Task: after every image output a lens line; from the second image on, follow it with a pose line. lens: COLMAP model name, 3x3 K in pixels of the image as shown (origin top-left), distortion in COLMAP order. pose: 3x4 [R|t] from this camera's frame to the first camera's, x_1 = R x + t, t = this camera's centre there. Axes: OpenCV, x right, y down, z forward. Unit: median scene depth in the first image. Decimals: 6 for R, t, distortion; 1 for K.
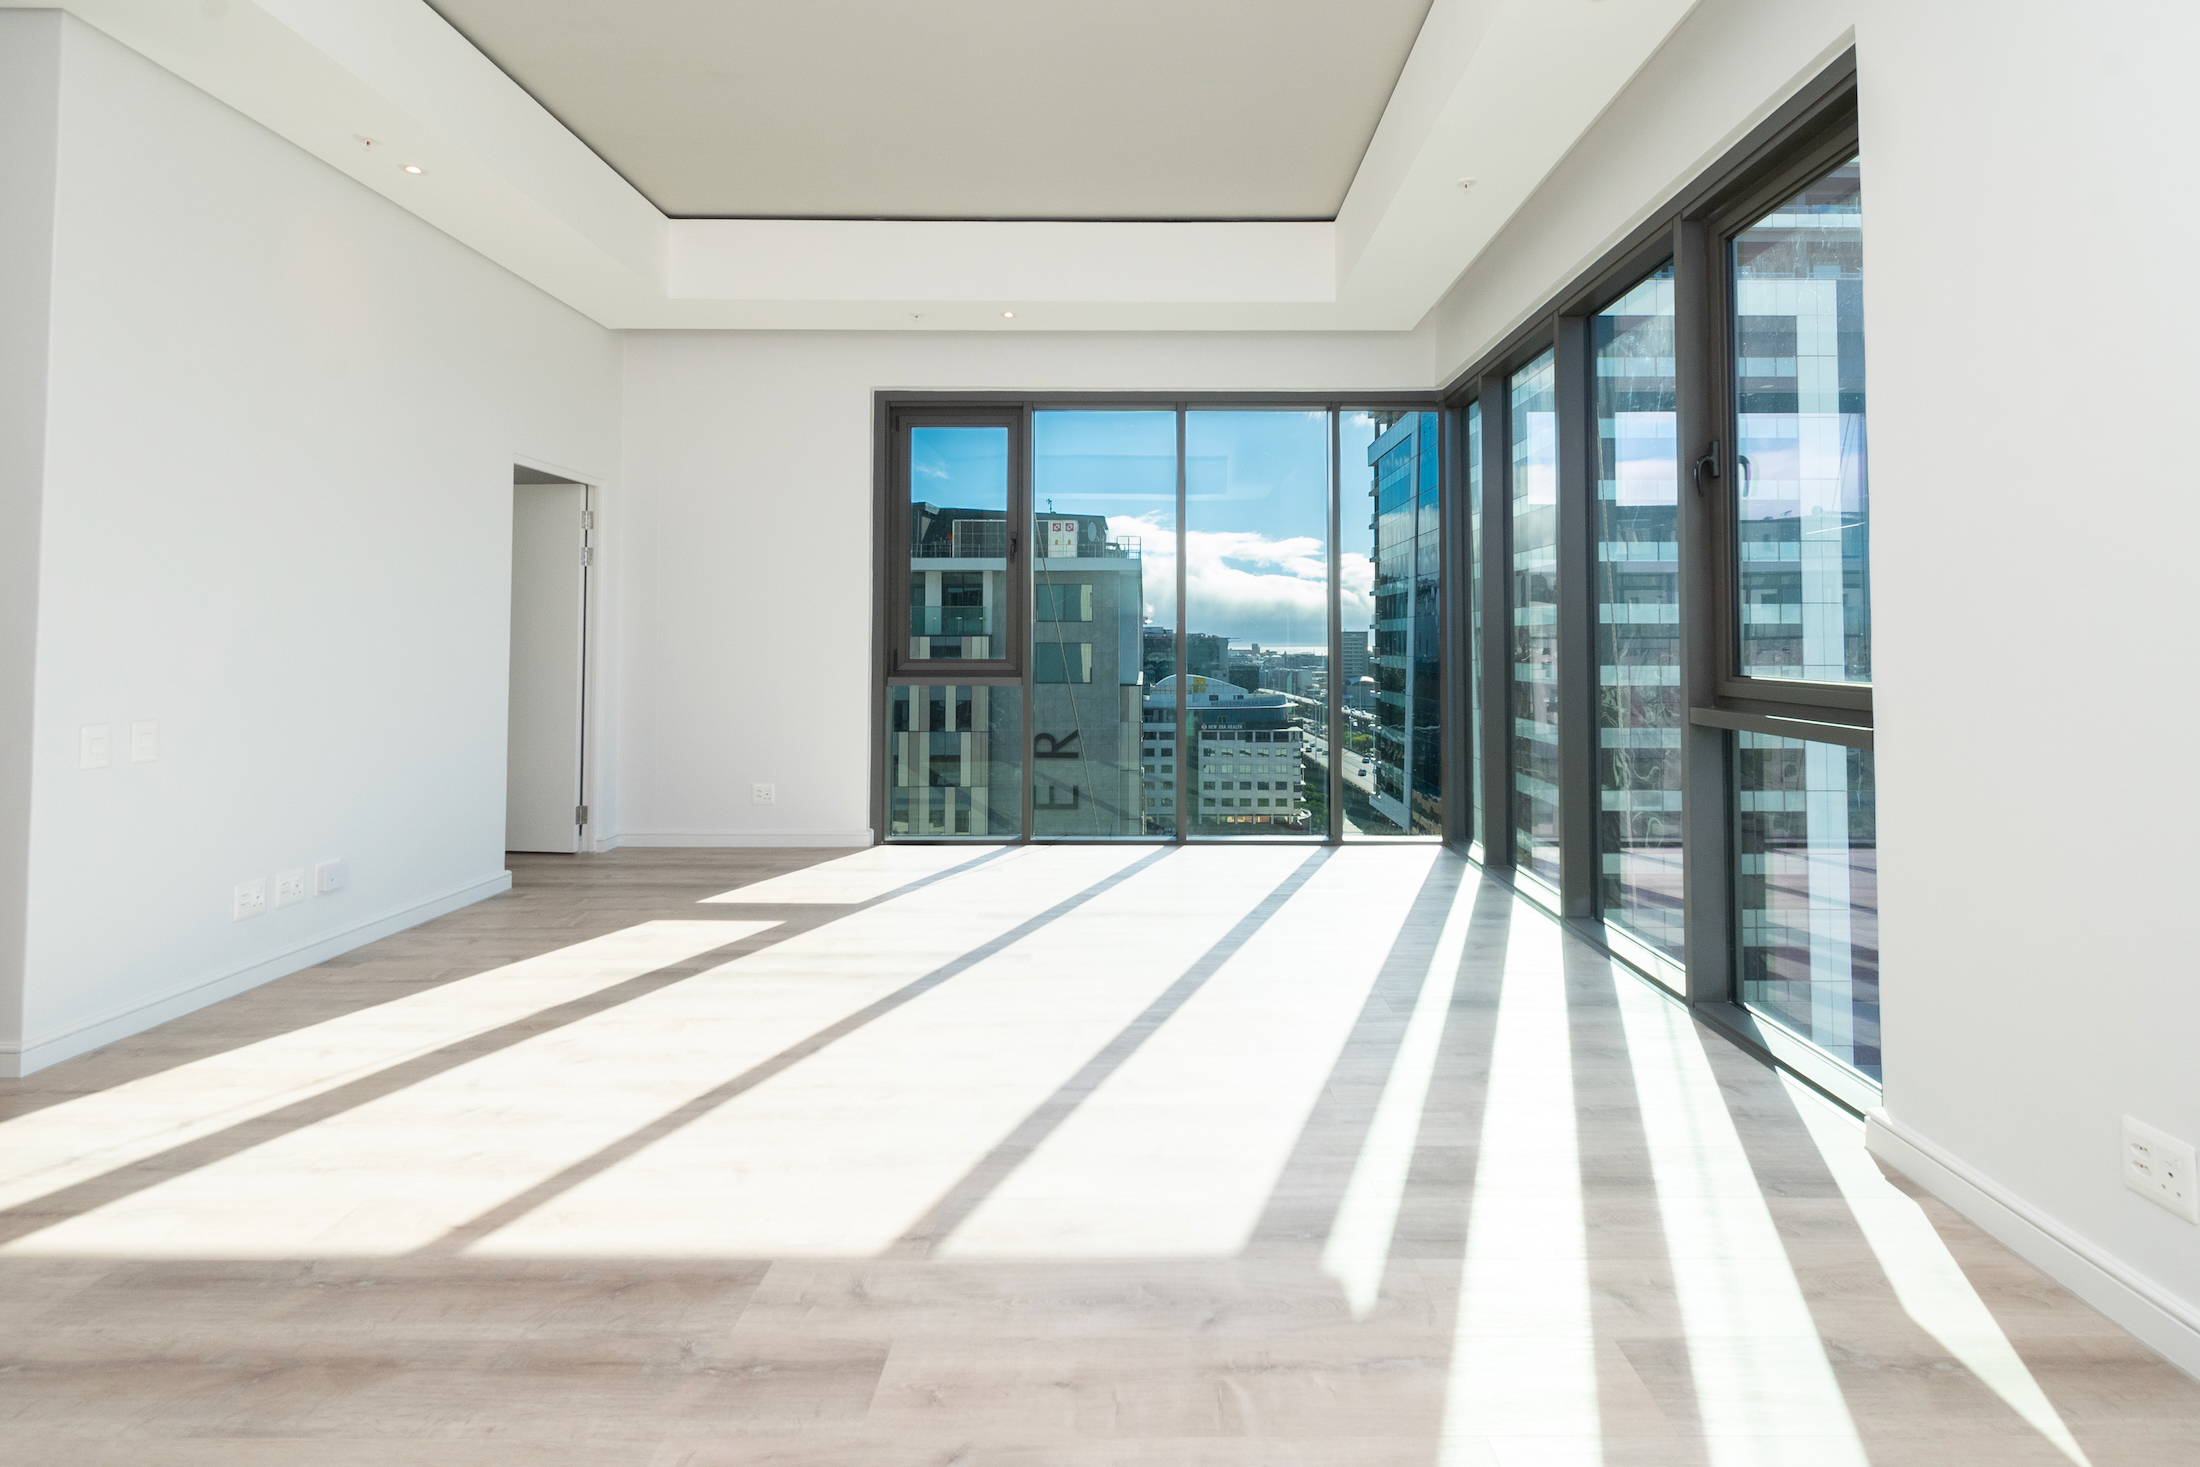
lens RADIAL K [[1014.1, 0, 1162.6], [0, 1014.1, 627.8], [0, 0, 1]] dist [0.000755, 0.000023]
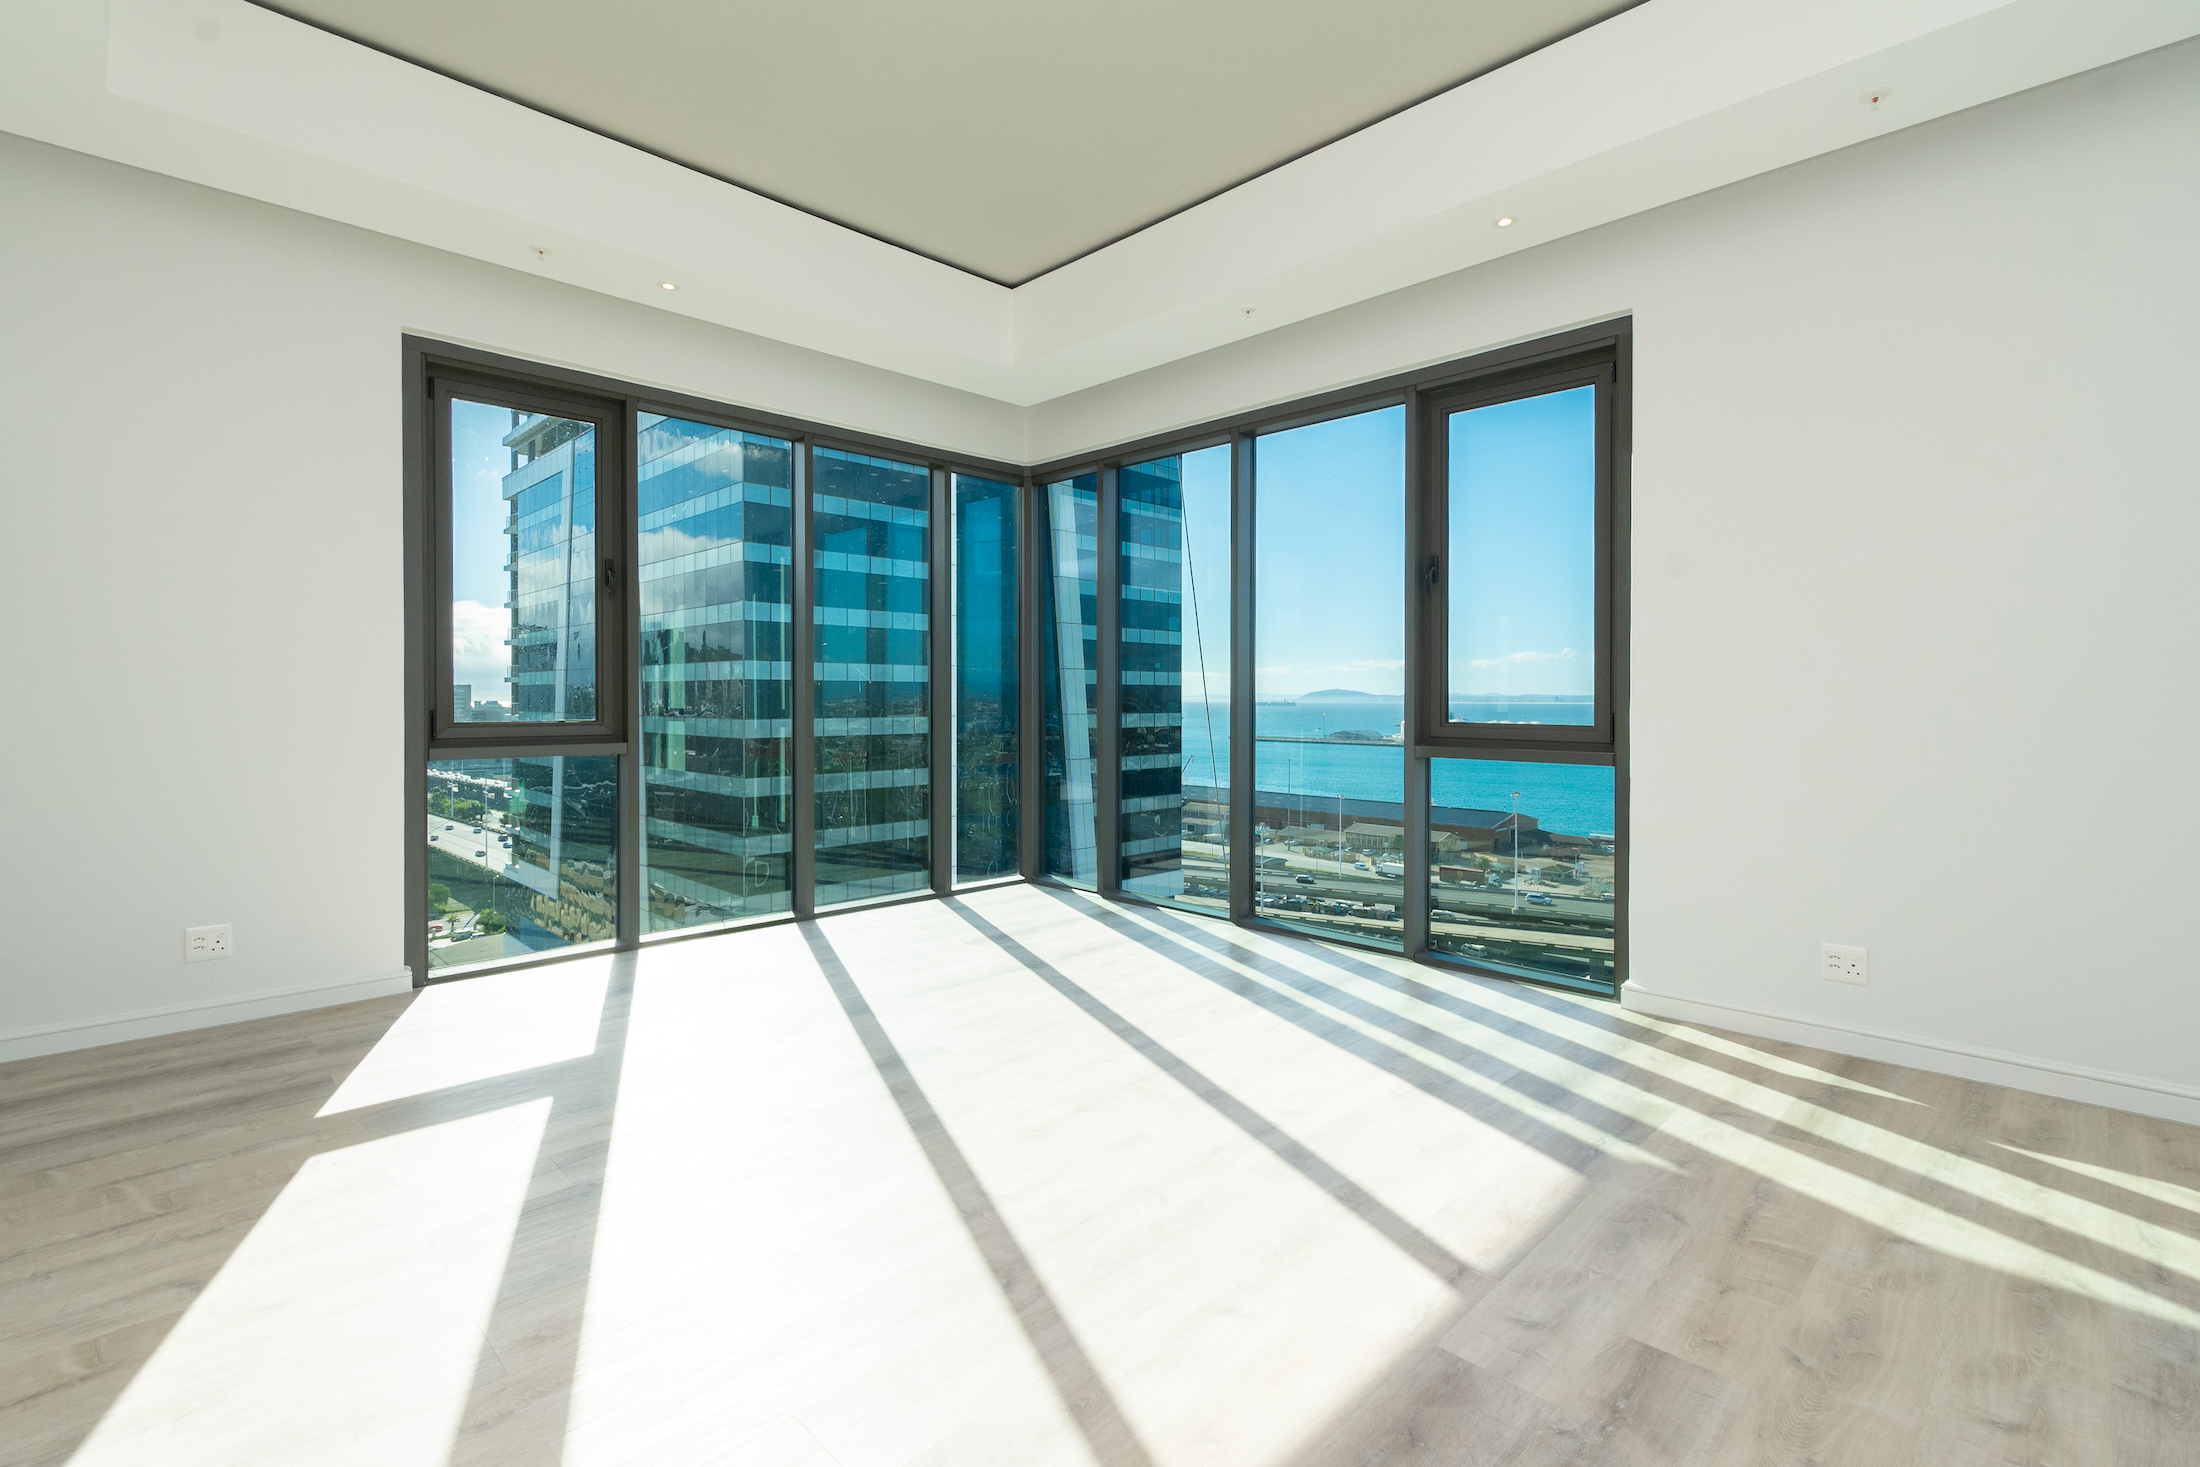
lens RADIAL K [[981.7, 0, 1104.1], [0, 981.7, 713.8], [0, 0, 1]] dist [0.001119, -0.000106]
pose [[0.721585, -0.012409, 0.692214, -1.181834], [-0.009303, 0.999575, 0.027617, 0.002425], [-0.692263, -0.026368, 0.721163, 0.533078]]
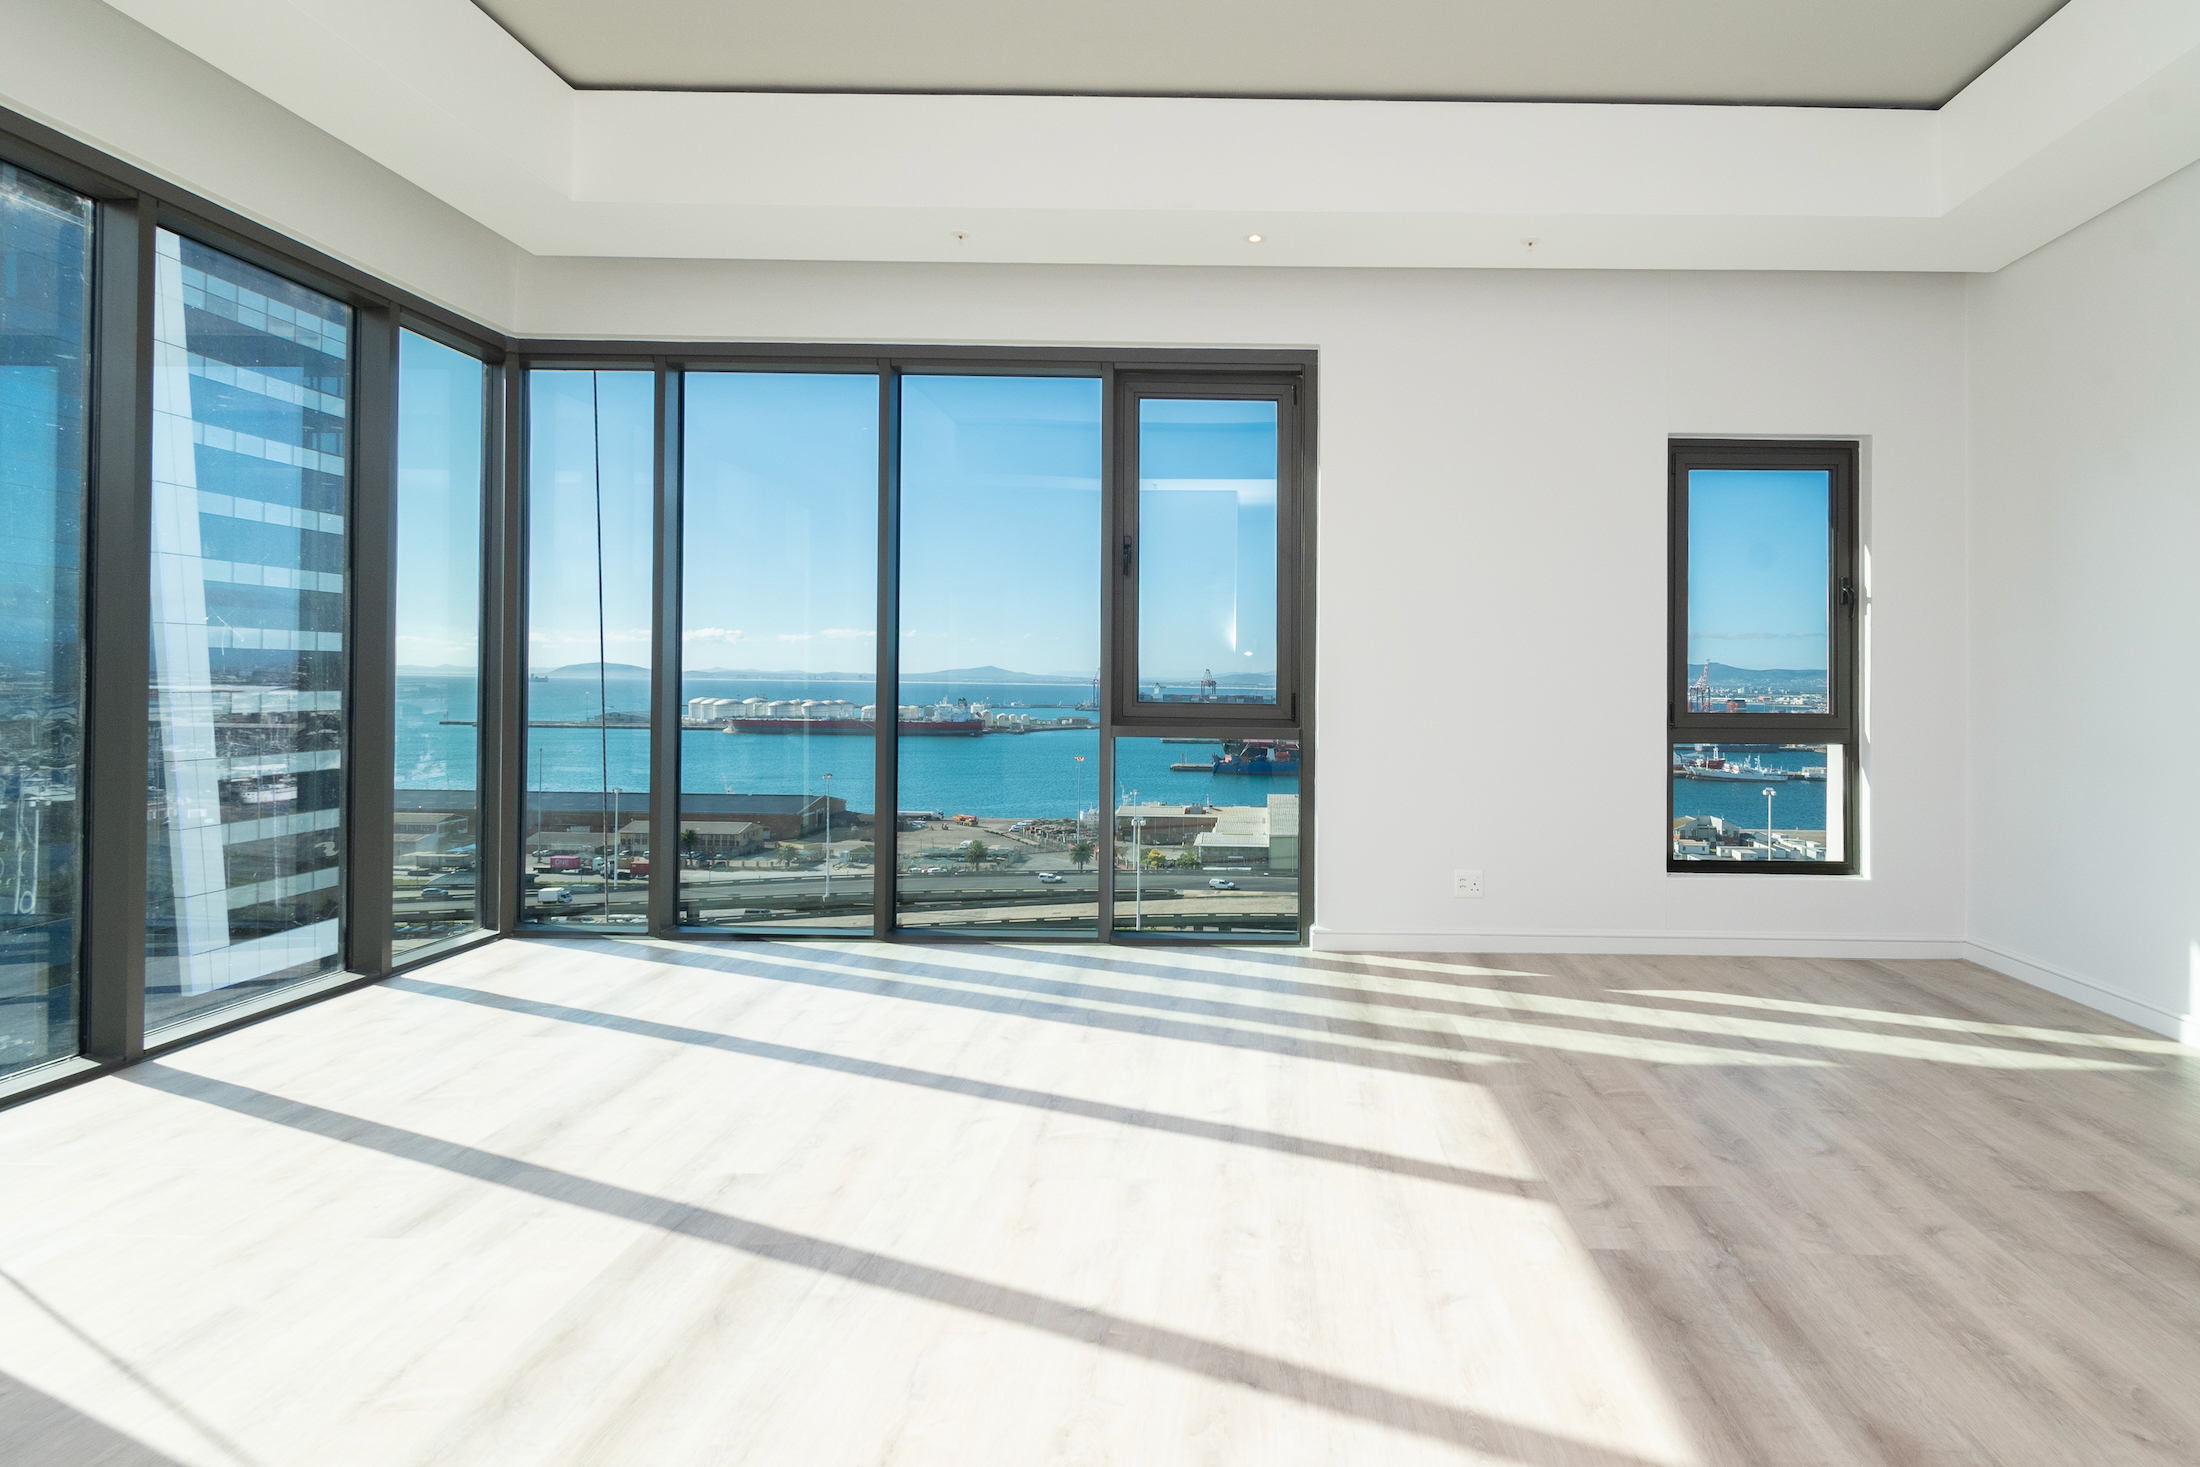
lens RADIAL K [[1031.6, 0, 1235.8], [0, 1031.6, 670.6], [0, 0, 1]] dist [0.002162, -0.000522]
pose [[0.036485, 0.008512, 0.999298, -1.438650], [-0.025980, 0.999634, -0.007567, 0.018038], [-0.998996, -0.025685, 0.036693, 1.286516]]
